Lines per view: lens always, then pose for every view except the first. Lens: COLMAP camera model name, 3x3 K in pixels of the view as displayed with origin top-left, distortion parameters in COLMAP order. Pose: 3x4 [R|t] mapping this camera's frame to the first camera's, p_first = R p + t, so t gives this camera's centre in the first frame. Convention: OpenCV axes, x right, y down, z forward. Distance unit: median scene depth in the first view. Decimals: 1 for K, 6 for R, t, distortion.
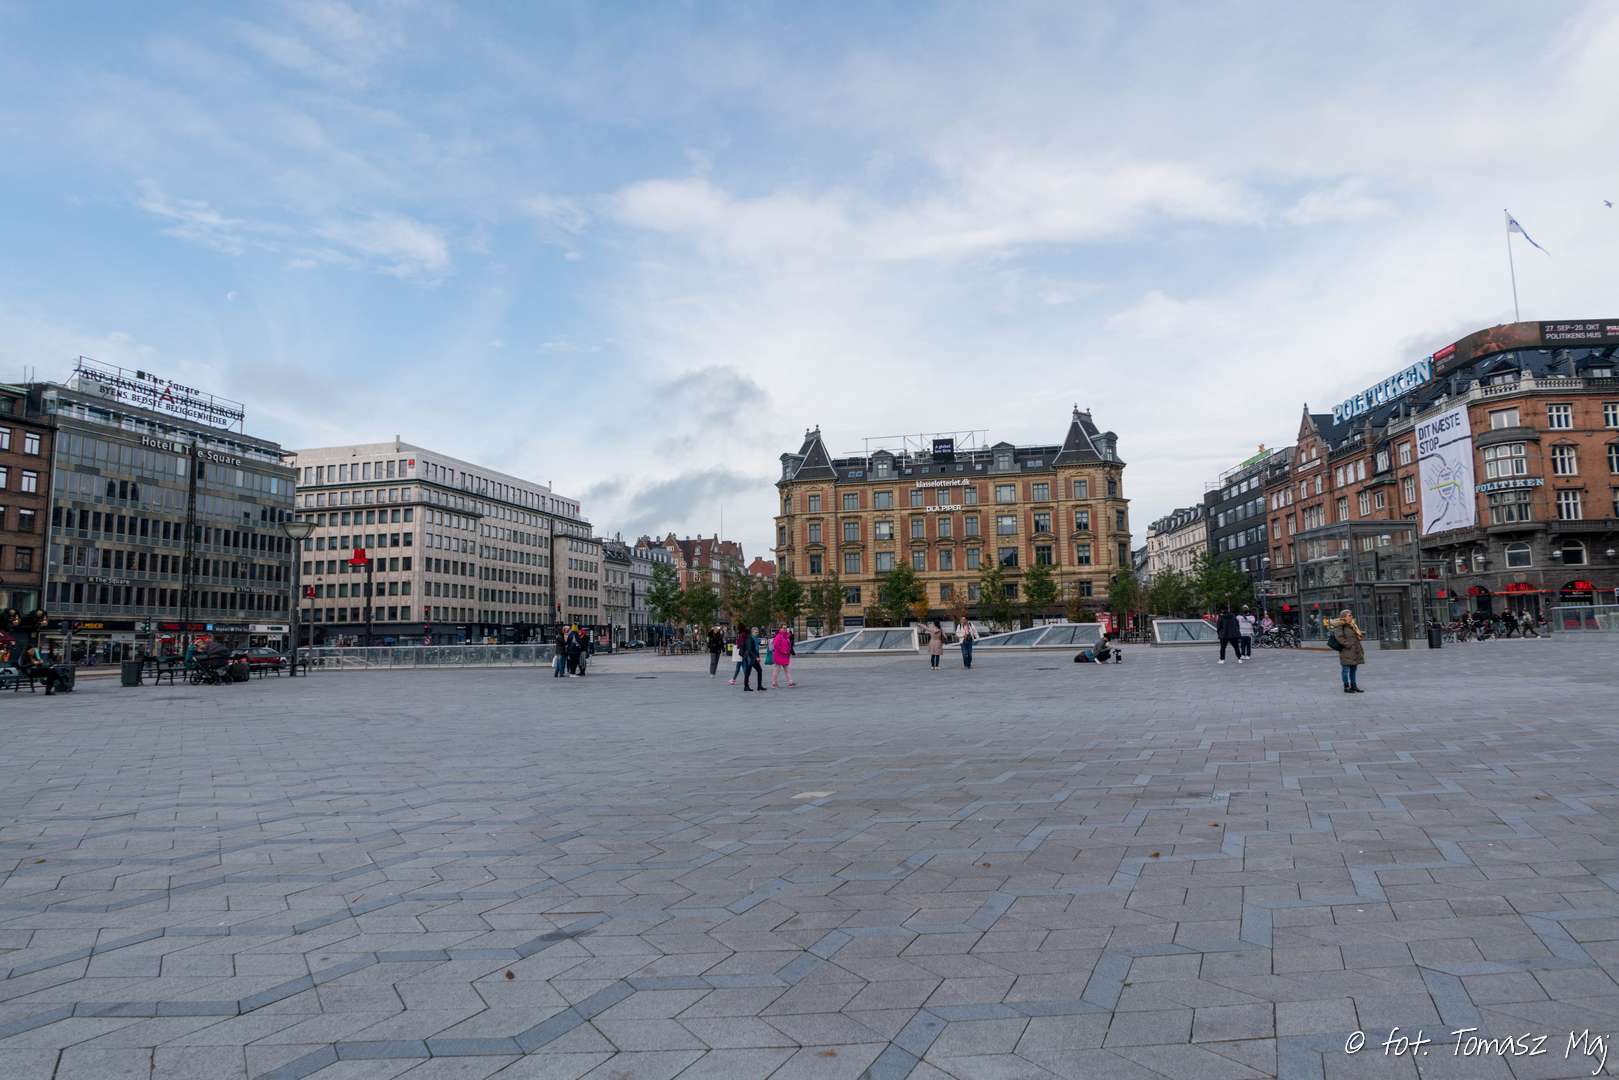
lens RADIAL K [[932.4, 0, 809.5], [0, 932.4, 540.0], [0, 0, 1]] dist [-0.027938, 0.002043]
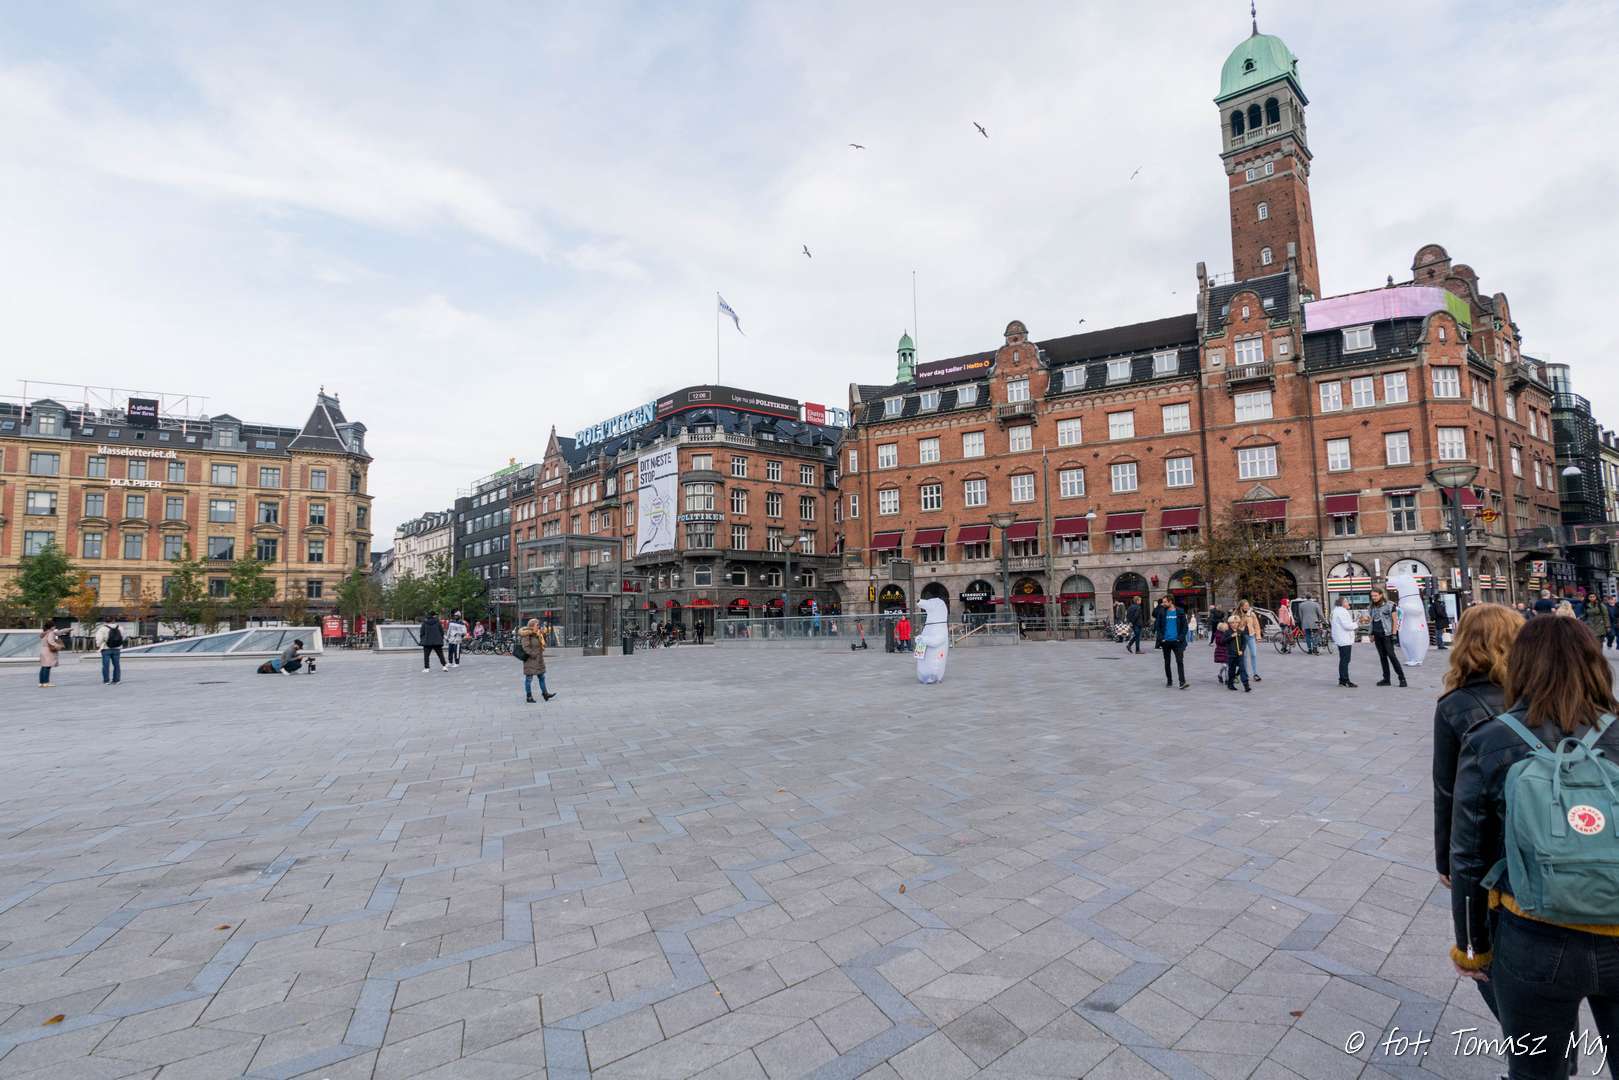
lens RADIAL K [[925.6, 0, 816.0], [0, 925.6, 540.9], [0, 0, 1]] dist [-0.028376, 0.002252]
pose [[0.714241, 0.074512, 0.695923, 0.019574], [-0.071183, 0.996894, -0.033680, 0.000872], [-0.696271, -0.025482, 0.717326, 0.015954]]
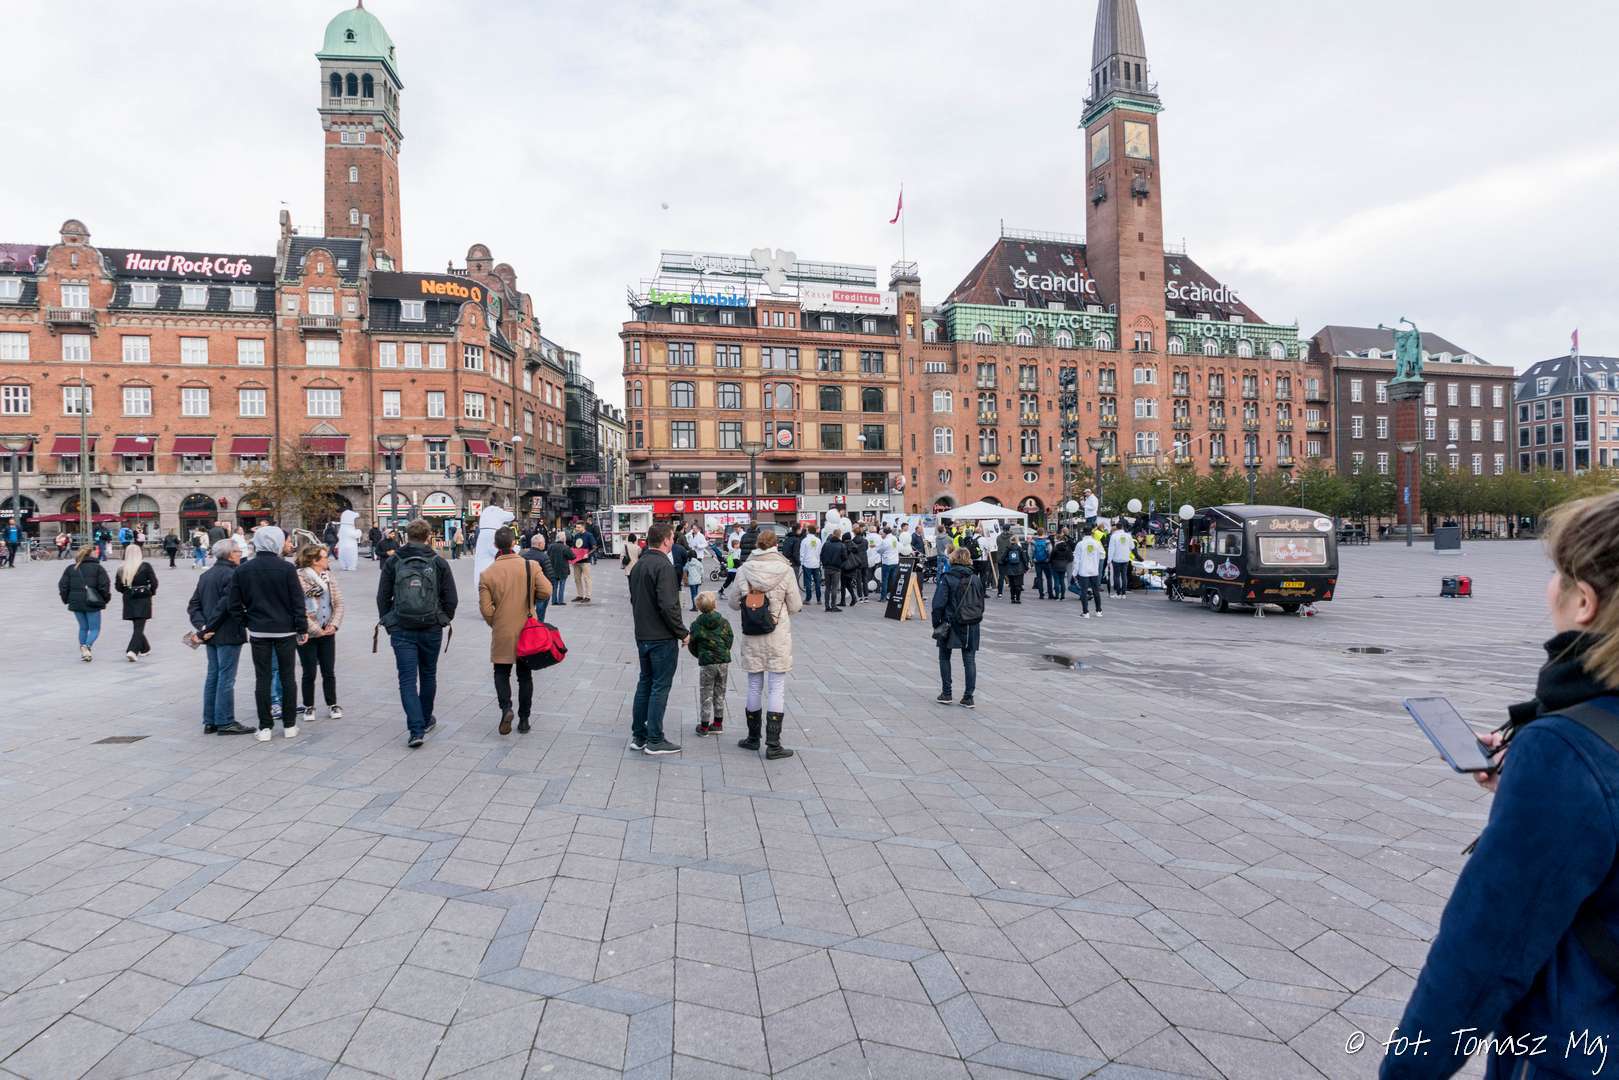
lens RADIAL K [[917.7, 0, 809.5], [0, 917.7, 540.0], [0, 0, 1]] dist [-0.028547, 0.001508]
pose [[-0.066729, 0.013133, 0.997685, -0.068666], [-0.085997, 0.996117, -0.018864, -0.007144], [-0.994058, -0.087057, -0.065341, -0.084185]]
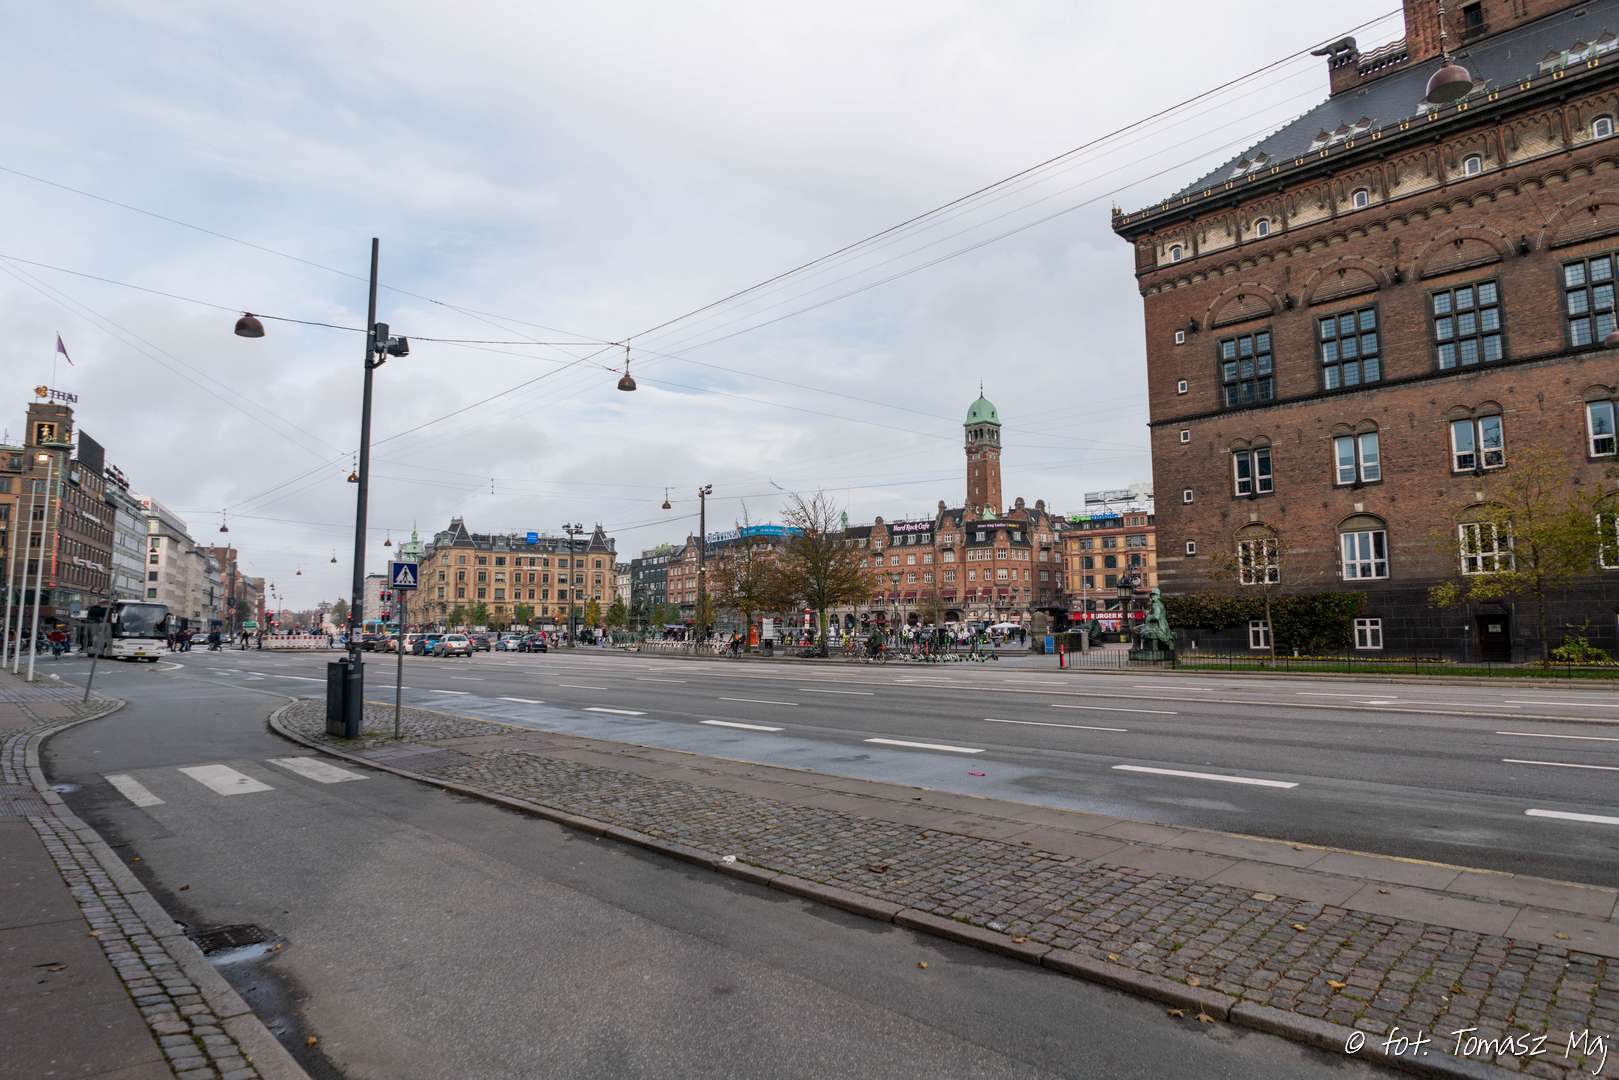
lens RADIAL K [[925.6, 0, 816.0], [0, 925.6, 540.9], [0, 0, 1]] dist [-0.028376, 0.002252]
pose [[0.757216, 0.081438, 0.648068, -0.750913], [-0.080622, 0.996263, -0.030992, -0.087349], [-0.648170, -0.028781, 0.760952, -0.987675]]
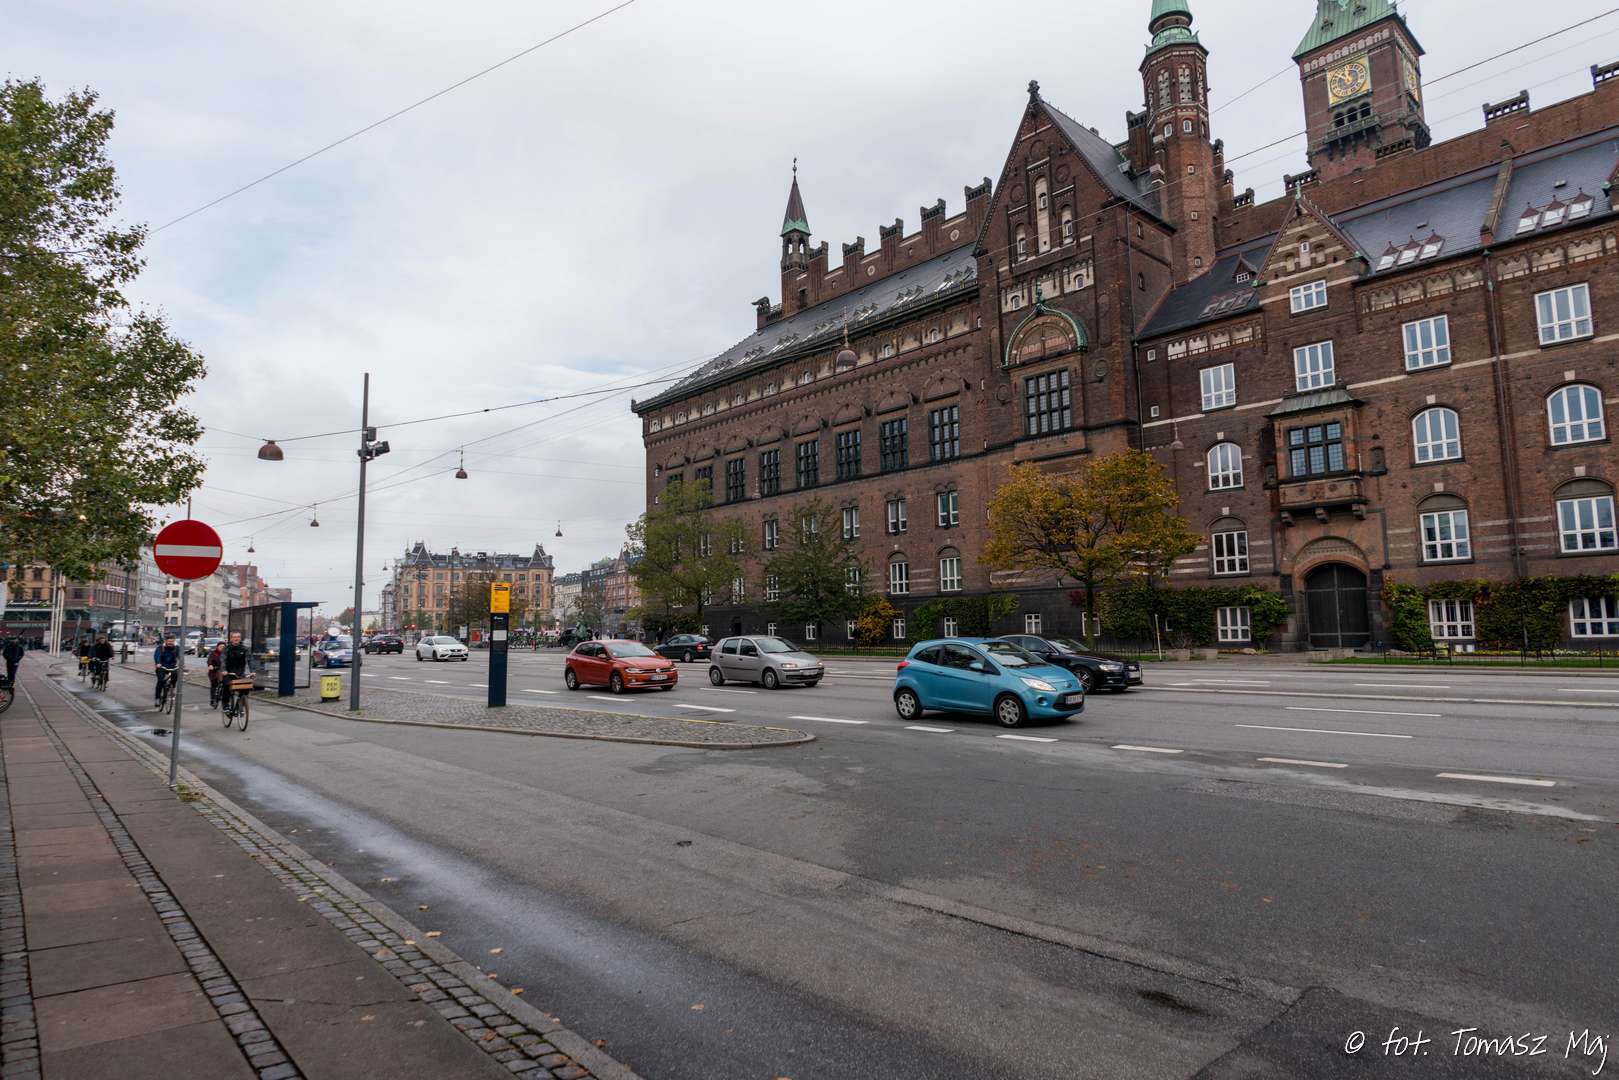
lens RADIAL K [[906.6, 0, 857.2], [0, 906.6, 535.6], [0, 0, 1]] dist [-0.047168, -0.000447]
pose [[0.754209, 0.067950, 0.653110, -0.725295], [-0.060645, 0.997588, -0.033758, -0.147723], [-0.653829, -0.014147, 0.756511, -1.562756]]
